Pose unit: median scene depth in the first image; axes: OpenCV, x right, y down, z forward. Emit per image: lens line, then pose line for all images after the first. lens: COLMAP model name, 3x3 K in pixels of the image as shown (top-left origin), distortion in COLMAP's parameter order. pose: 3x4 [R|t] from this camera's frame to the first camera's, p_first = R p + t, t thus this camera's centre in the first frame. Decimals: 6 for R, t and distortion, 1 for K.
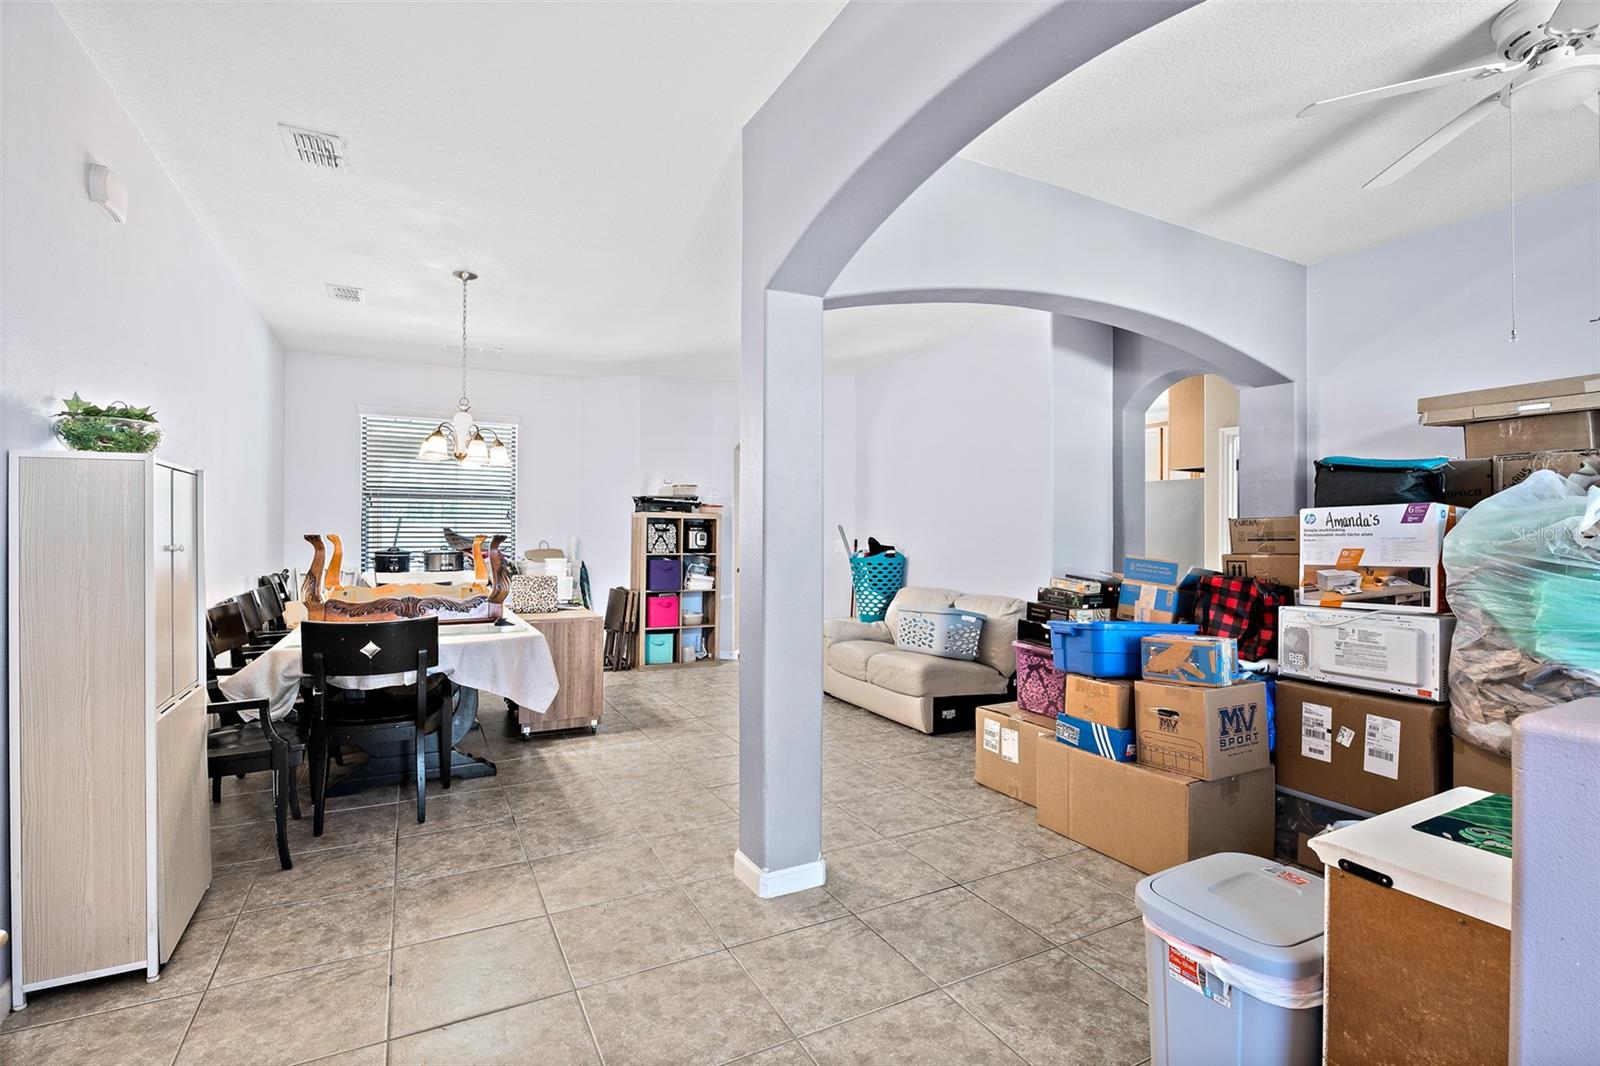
lens RADIAL K [[731.3, 0, 790.4], [0, 731.3, 532.7], [0, 0, 1]] dist [-0.010275, -0.000896]
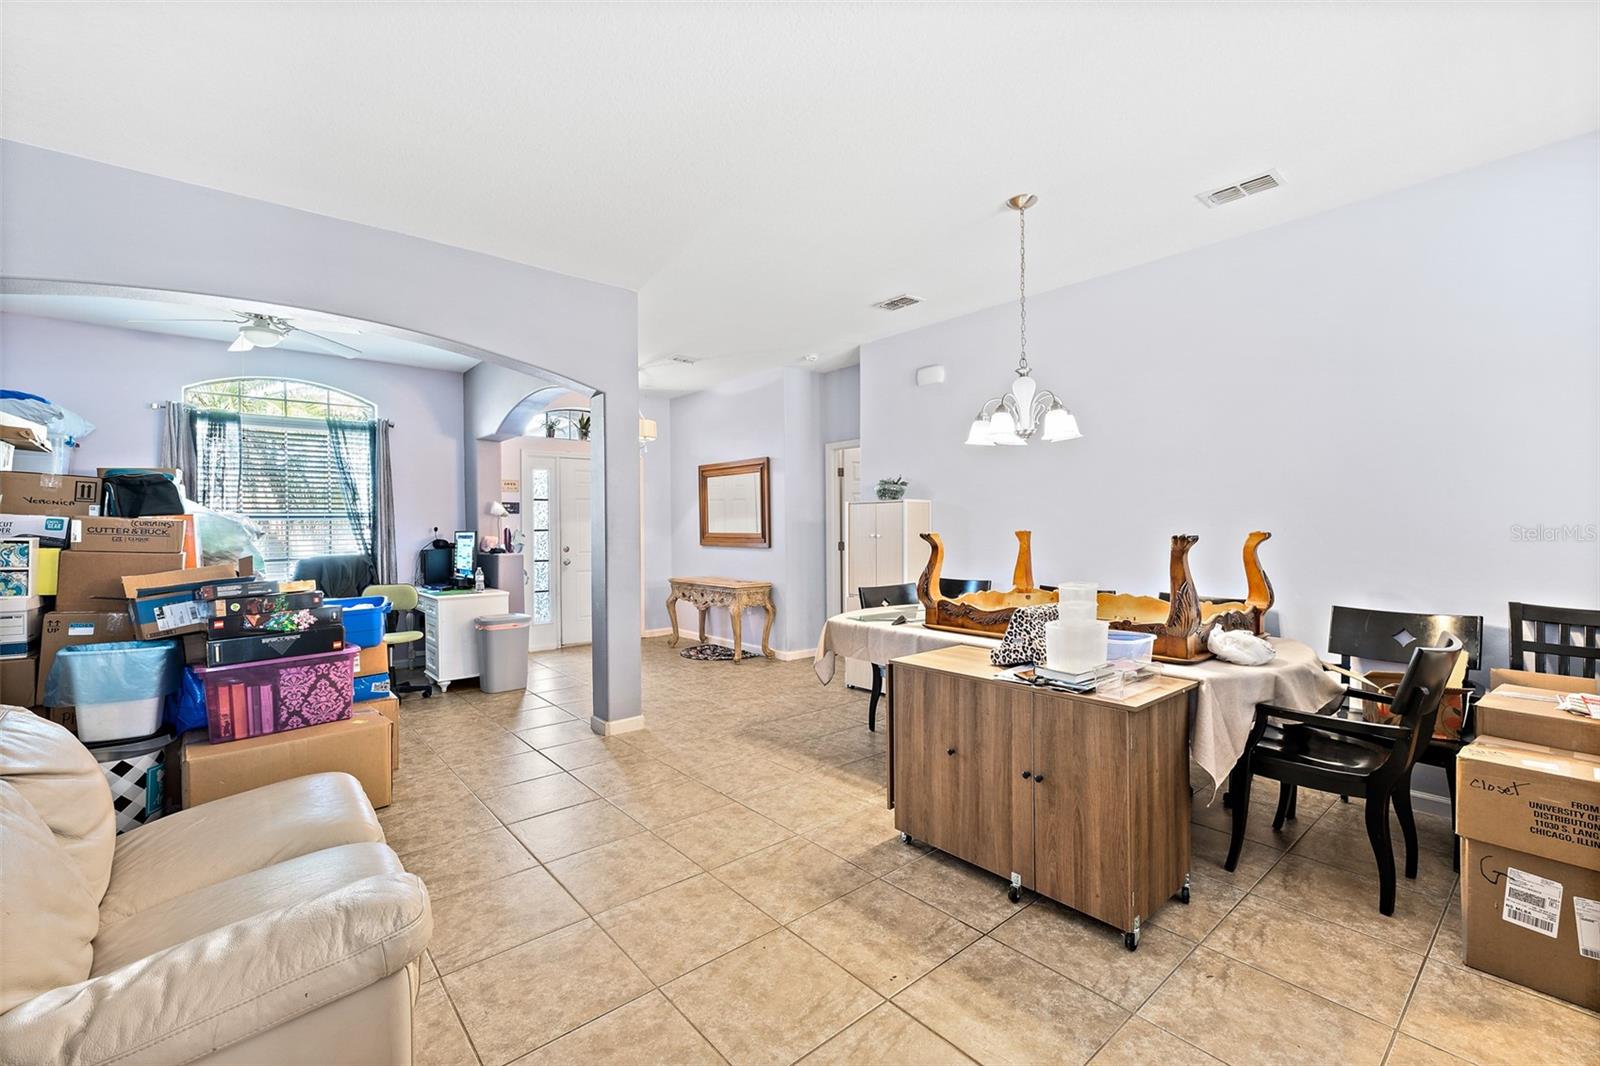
lens RADIAL K [[688.7, 0, 798.4], [0, 688.7, 528.3], [0, 0, 1]] dist [0.001385, 0.000399]
pose [[-0.974418, 0.007408, -0.224621, -0.030805], [0.006466, 0.999967, 0.004930, -0.004712], [0.224650, 0.003352, -0.974434, 1.160561]]
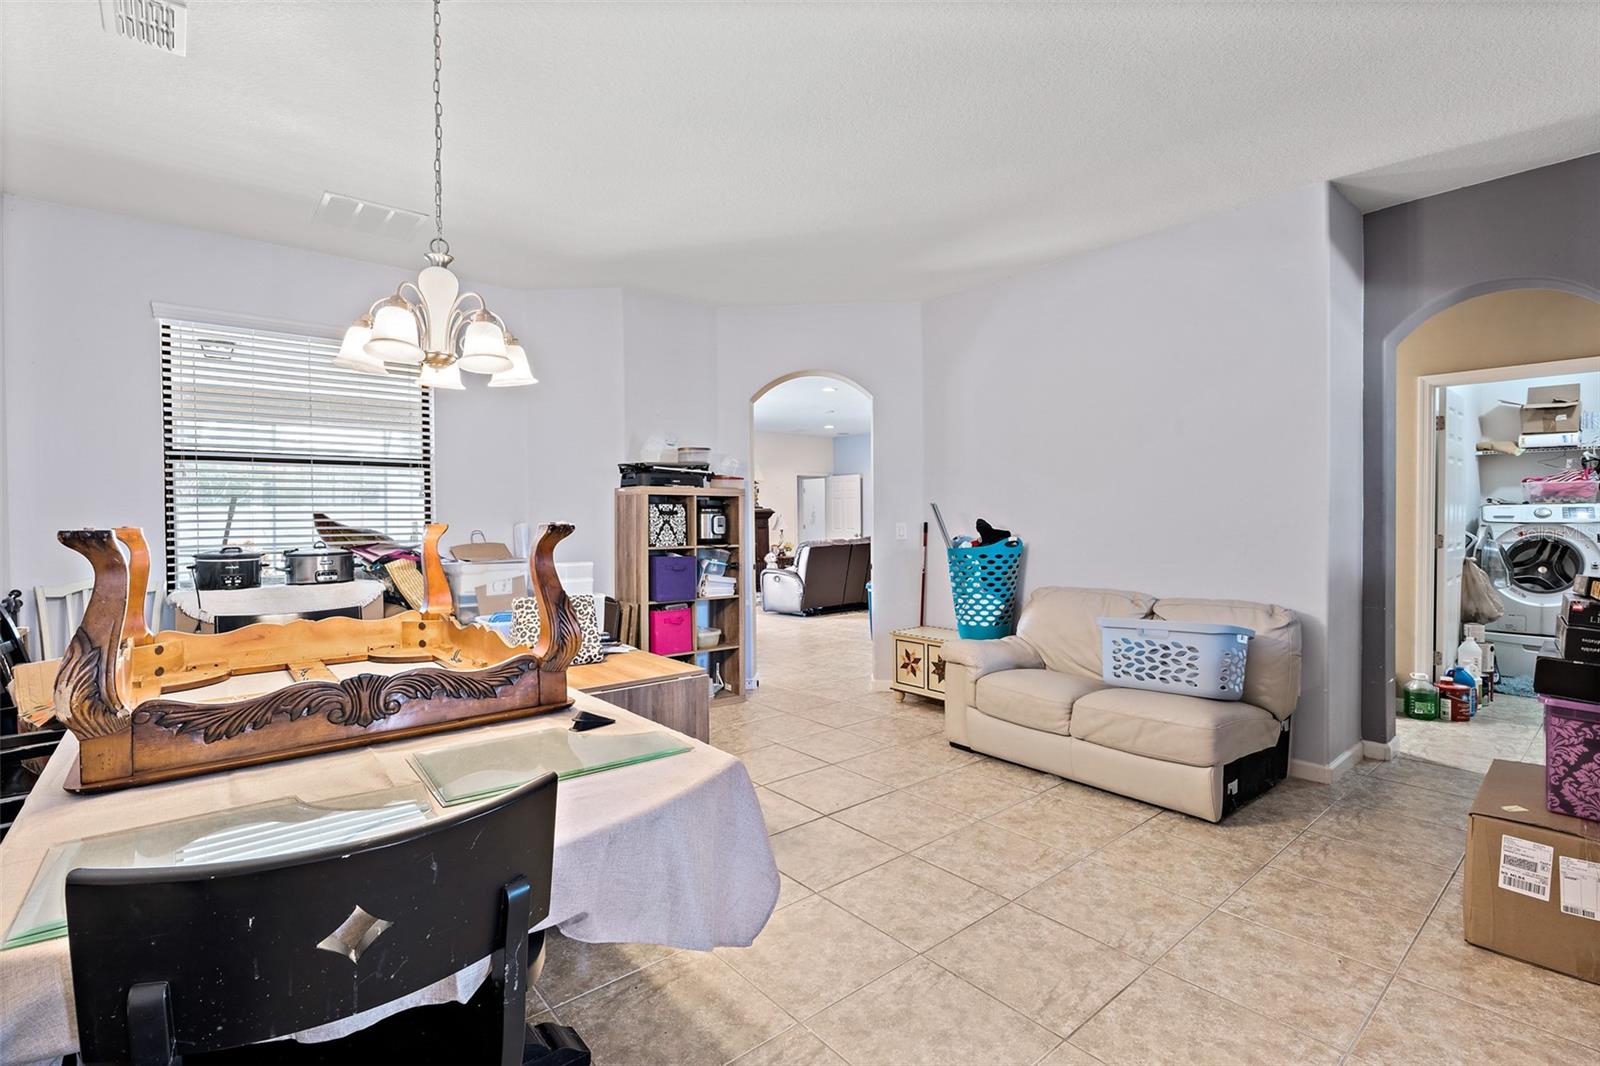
lens RADIAL K [[731.3, 0, 792.4], [0, 731.3, 535.1], [0, 0, 1]] dist [-0.010275, -0.000896]
pose [[0.977584, -0.017616, 0.209809, -0.225144], [0.011681, 0.999497, 0.029492, -0.001575], [-0.210223, -0.026380, 0.977297, 0.333252]]
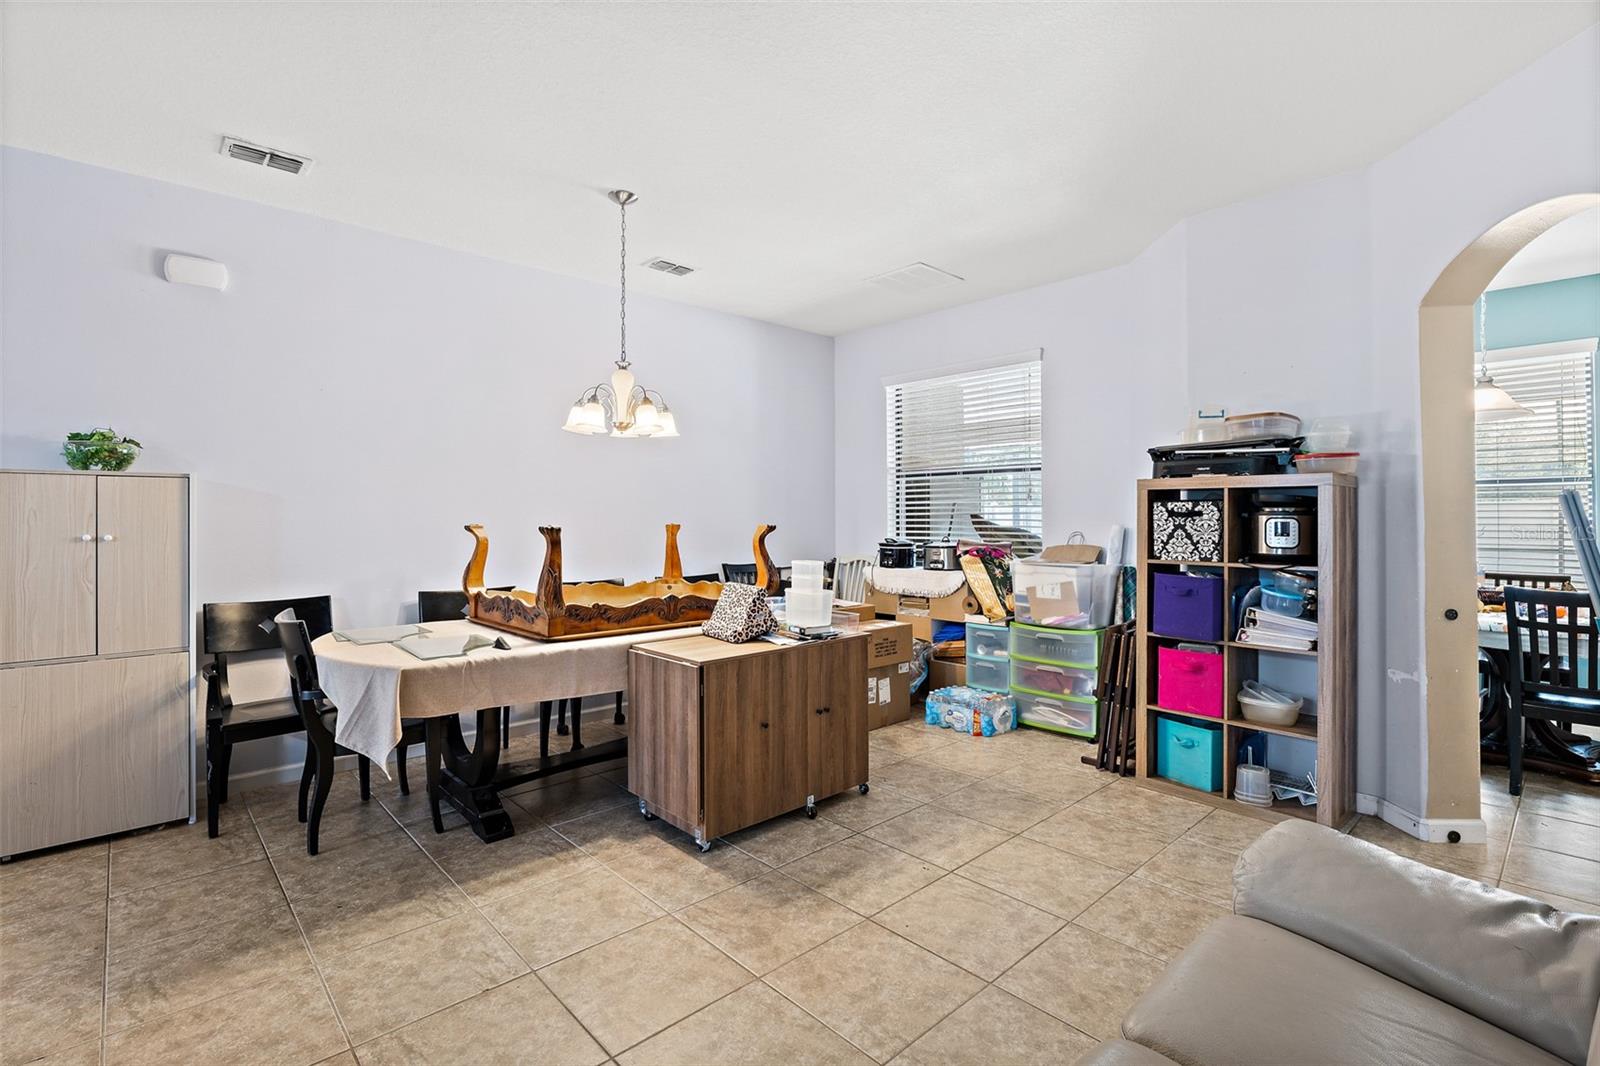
lens RADIAL K [[731.3, 0, 789.1], [0, 731.3, 519.7], [0, 0, 1]] dist [-0.010275, -0.000896]
pose [[0.260578, -0.004949, -0.965440, 0.251388], [0.008655, 0.999959, -0.002790, -0.000636], [0.965414, -0.007628, 0.260610, 0.673471]]
